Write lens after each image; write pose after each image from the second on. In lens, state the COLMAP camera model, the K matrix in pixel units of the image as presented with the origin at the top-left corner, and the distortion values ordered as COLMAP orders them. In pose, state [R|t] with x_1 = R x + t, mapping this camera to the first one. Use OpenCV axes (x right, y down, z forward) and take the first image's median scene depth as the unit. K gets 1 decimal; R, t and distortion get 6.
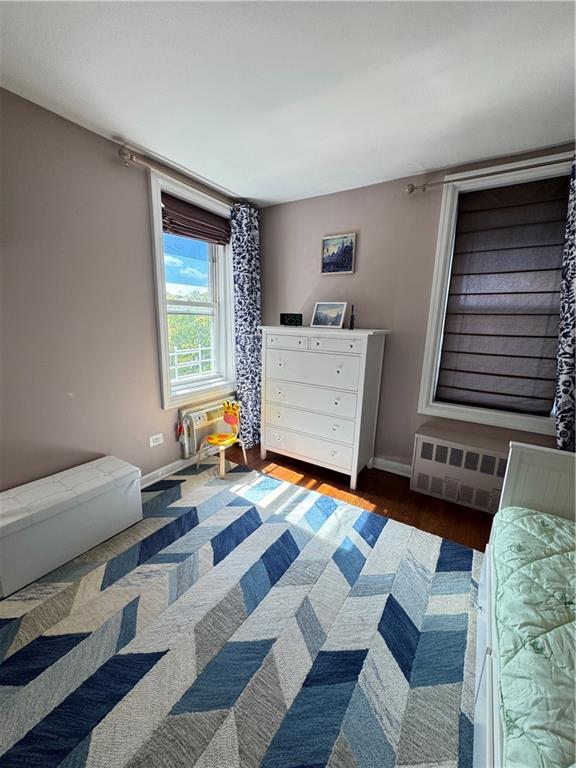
lens RADIAL K [[304.7, 0, 288.9], [0, 304.7, 384.4], [0, 0, 1]] dist [-0.002078, 0.000599]
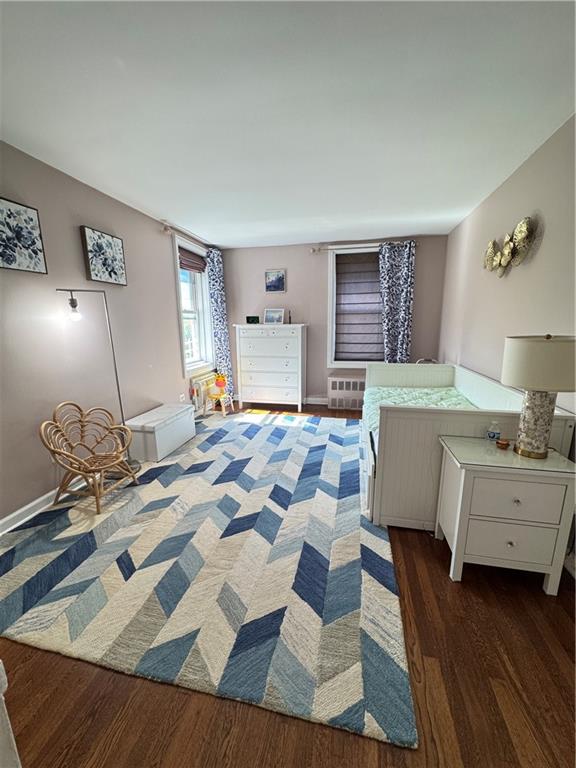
lens RADIAL K [[304.7, 0, 288.9], [0, 304.7, 384.4], [0, 0, 1]] dist [-0.002078, 0.000599]
pose [[0.937564, -0.102753, 0.332288, -0.449129], [0.104998, 0.994409, 0.011243, 0.158881], [-0.331586, 0.024348, 0.943111, -0.713538]]
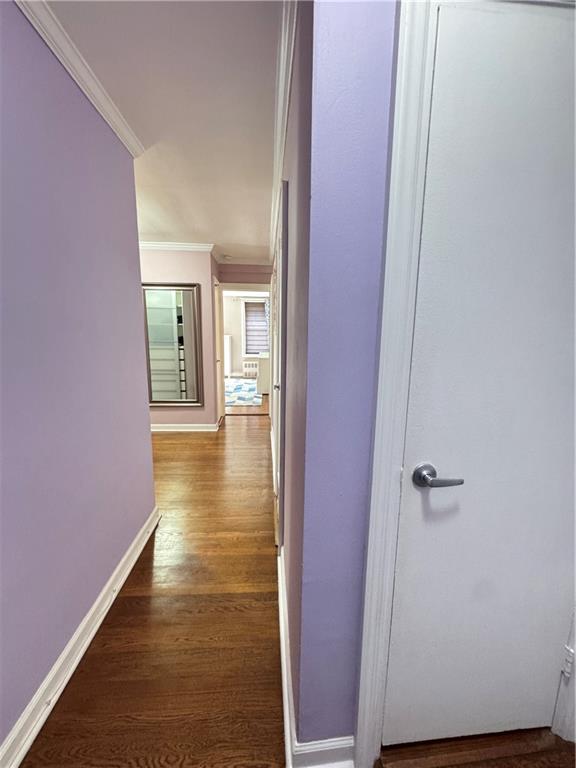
lens RADIAL K [[304.7, 0, 288.9], [0, 304.7, 384.4], [0, 0, 1]] dist [-0.002078, 0.000599]
pose [[0.802513, -0.111393, 0.586144, -1.403866], [0.134392, 0.990919, 0.004317, 0.509260], [-0.581302, 0.075308, 0.810196, -2.438658]]
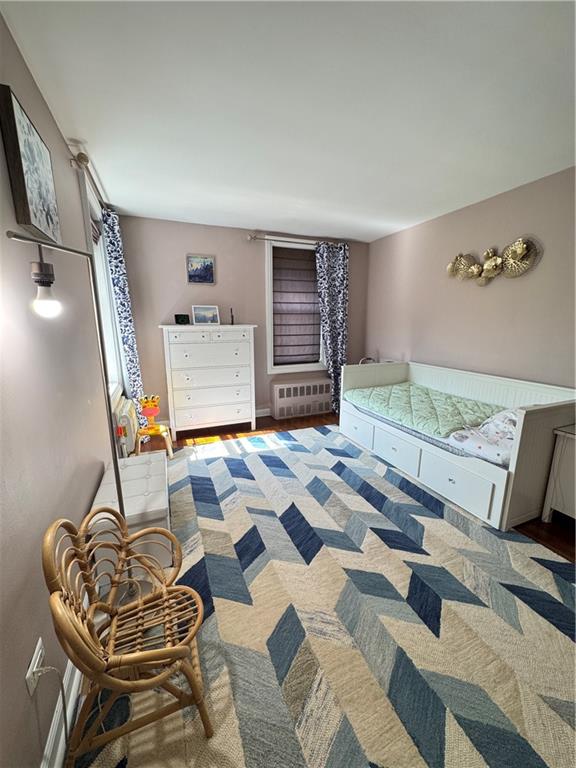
lens RADIAL K [[304.7, 0, 288.9], [0, 304.7, 384.4], [0, 0, 1]] dist [-0.002078, 0.000599]
pose [[0.569713, -0.193618, 0.798711, -0.886492], [0.189205, 0.976647, 0.101794, 0.001298], [-0.799768, 0.093126, 0.593042, -0.062263]]
